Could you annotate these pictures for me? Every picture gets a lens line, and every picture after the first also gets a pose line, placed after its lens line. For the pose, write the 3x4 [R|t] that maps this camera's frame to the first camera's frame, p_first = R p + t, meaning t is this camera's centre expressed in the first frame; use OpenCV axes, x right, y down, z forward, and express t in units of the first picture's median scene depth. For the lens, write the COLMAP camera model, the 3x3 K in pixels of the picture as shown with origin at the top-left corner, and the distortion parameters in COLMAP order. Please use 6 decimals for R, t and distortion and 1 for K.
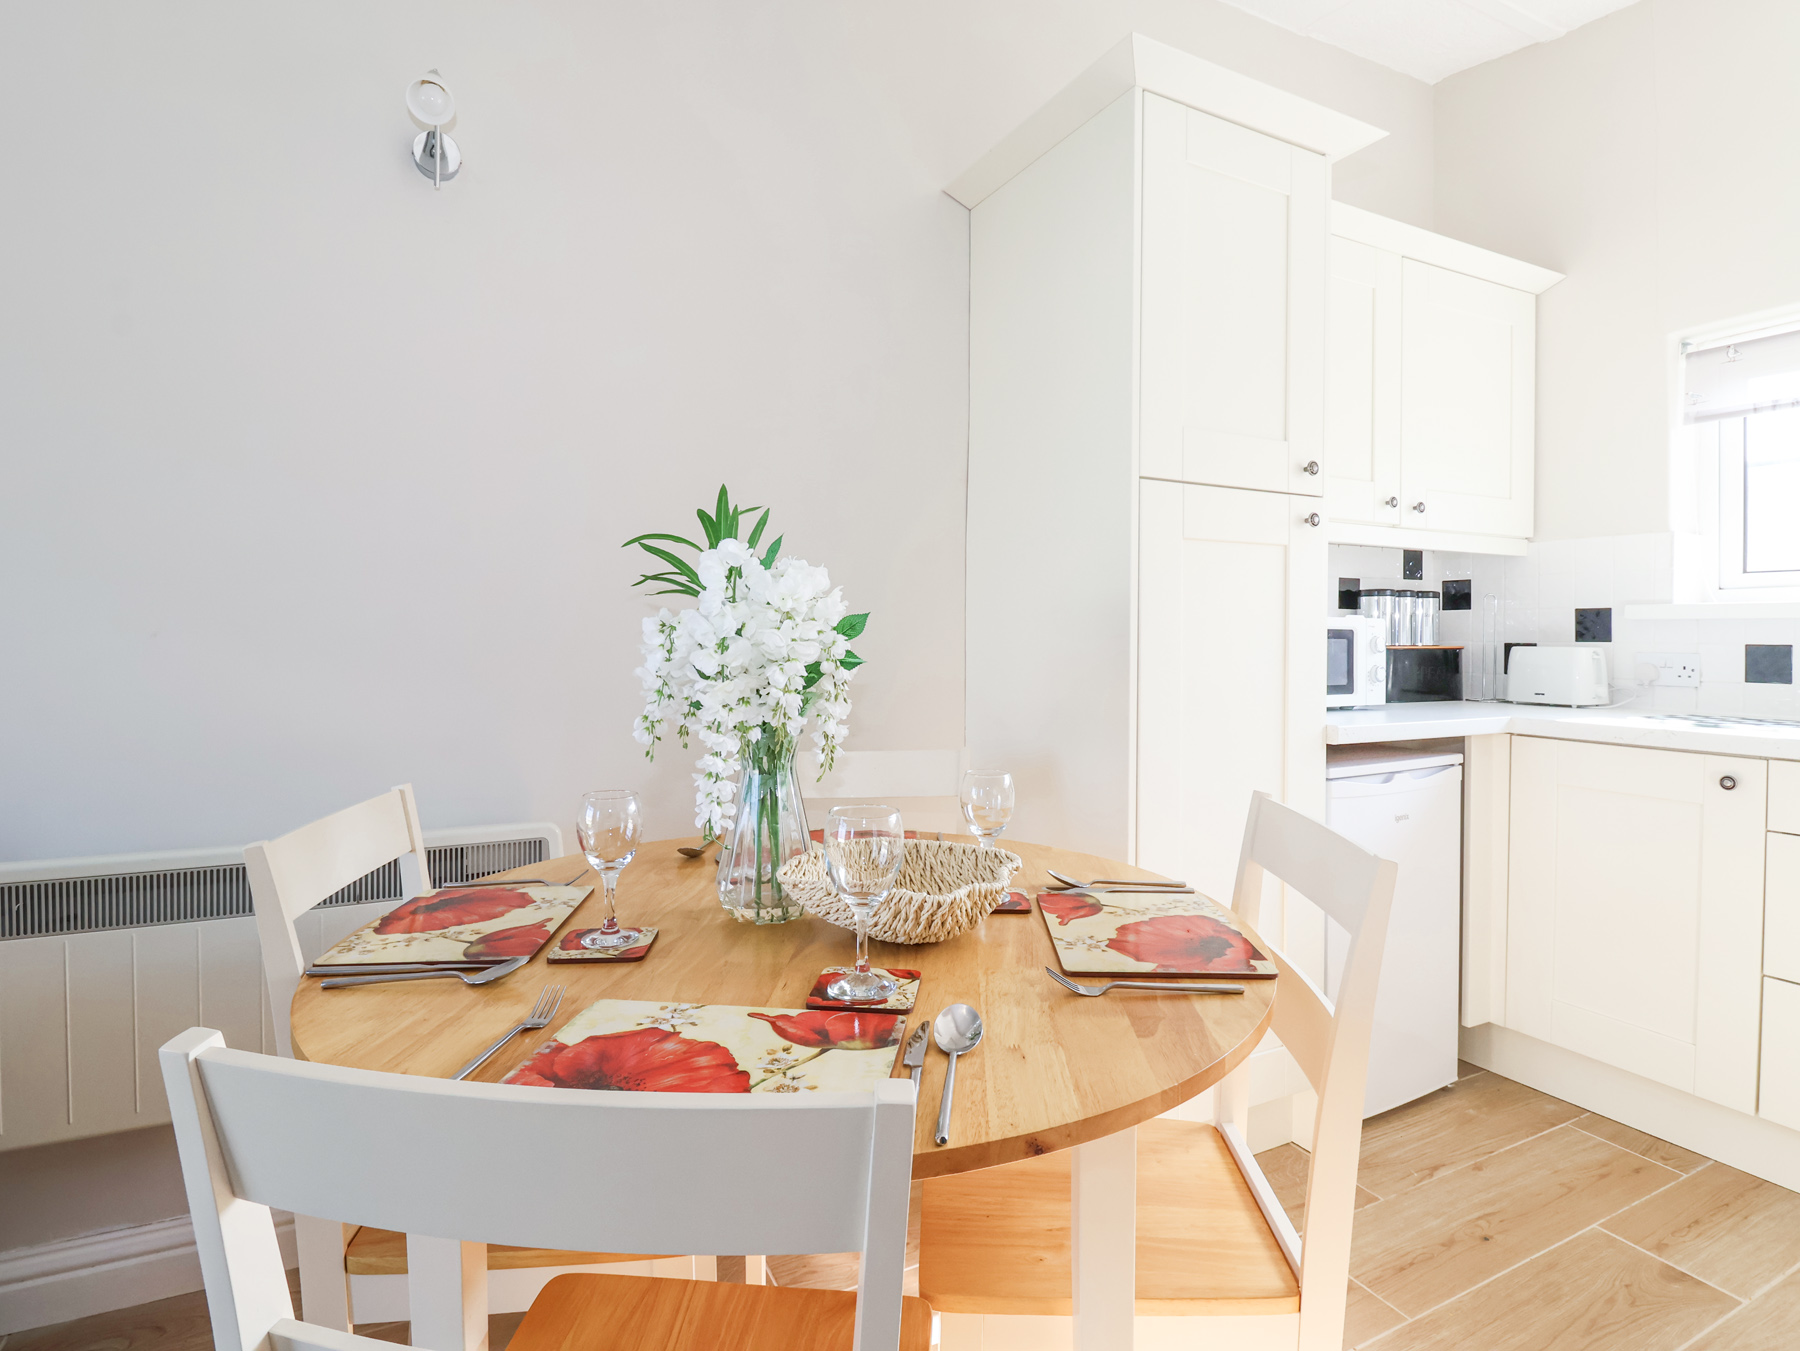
lens RADIAL K [[948.7, 0, 914.4], [0, 948.7, 638.6], [0, 0, 1]] dist [0.030268, -0.033122]
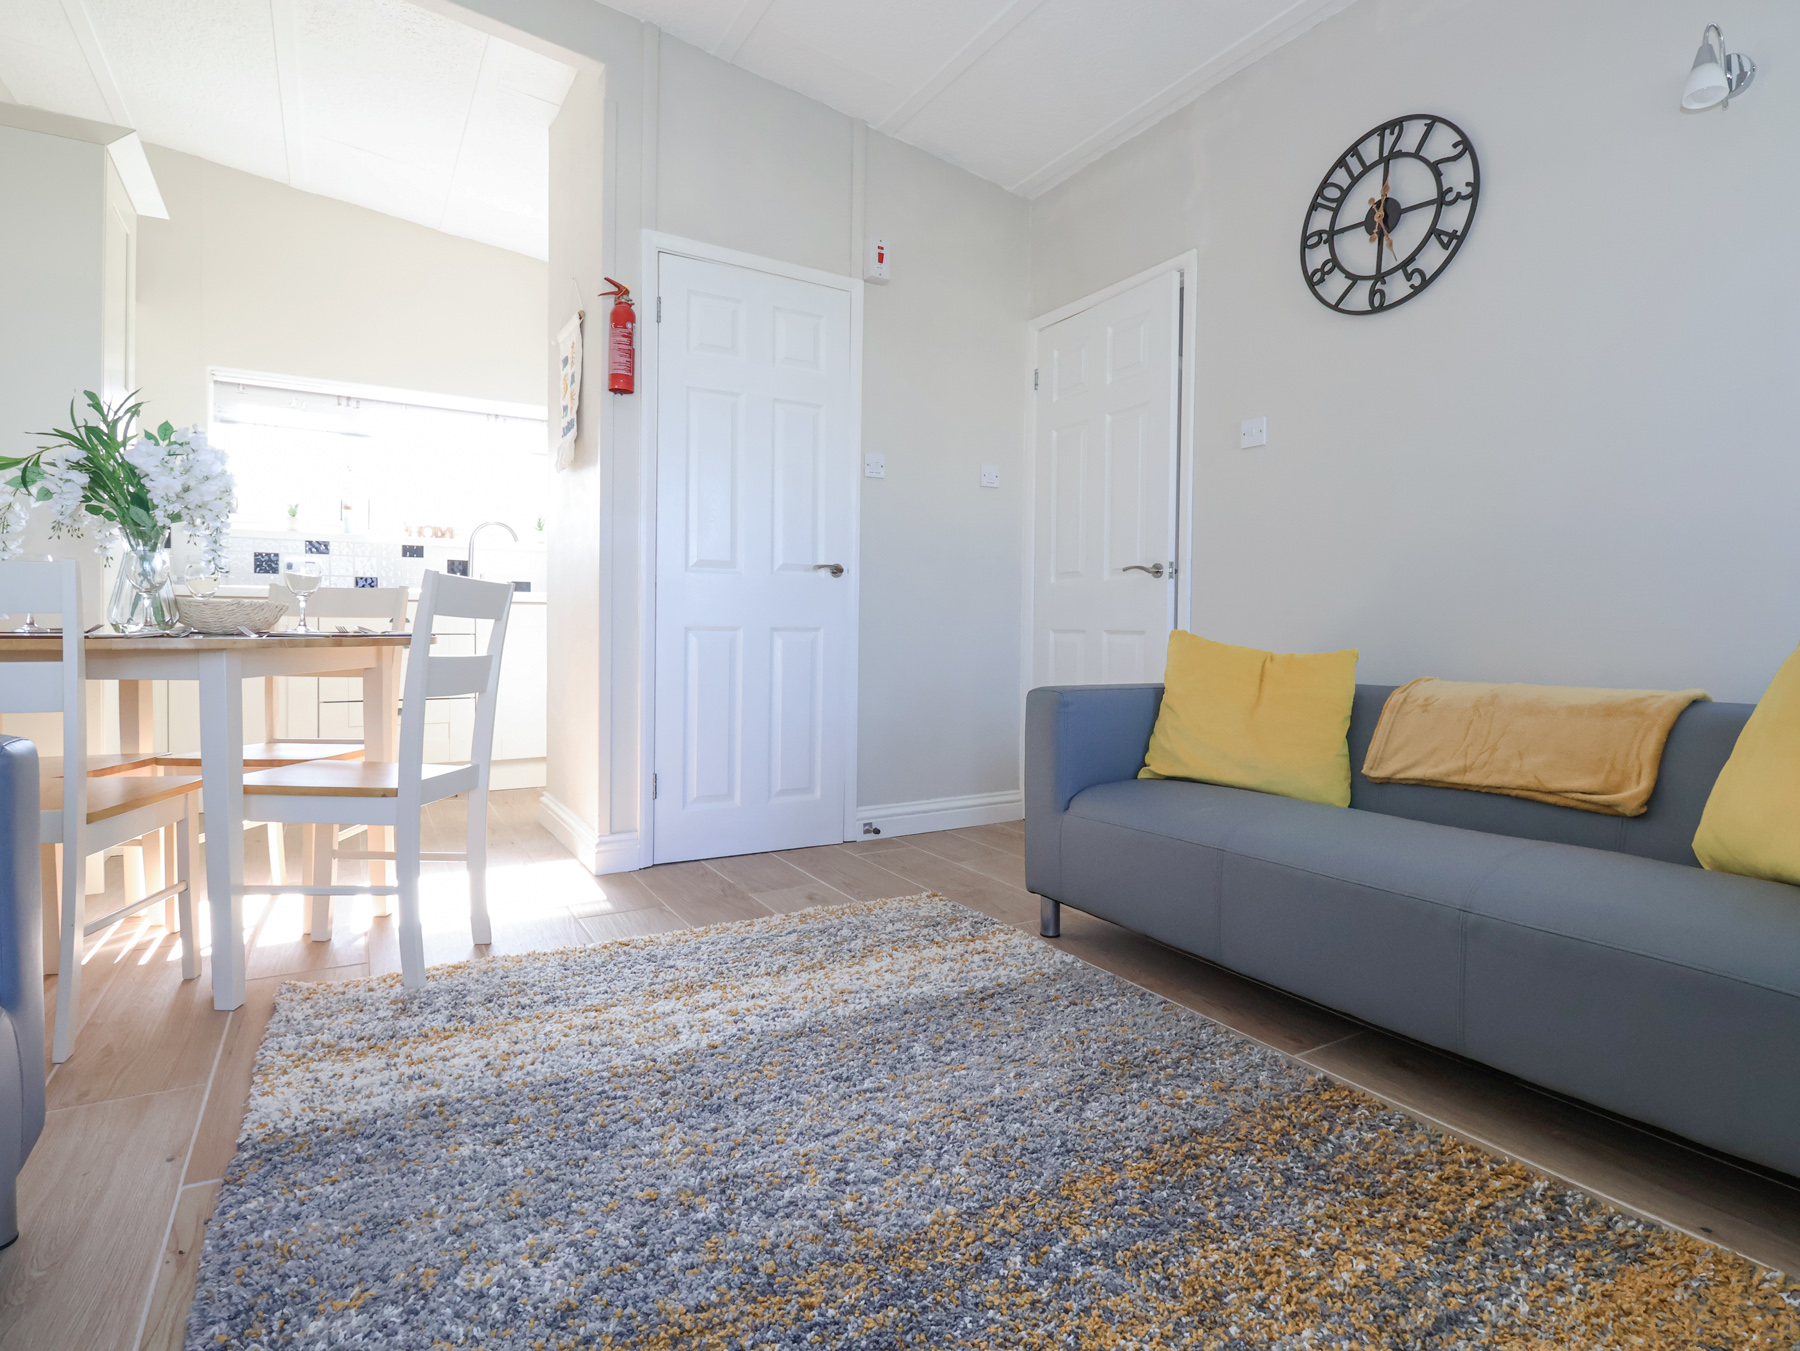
lens RADIAL K [[948.7, 0, 914.4], [0, 948.7, 638.6], [0, 0, 1]] dist [0.030268, -0.033122]
pose [[-0.071619, -0.016759, 0.997291, -0.989091], [-0.005745, 0.999849, 0.016389, 0.126346], [-0.997416, -0.004556, -0.071704, -0.124207]]
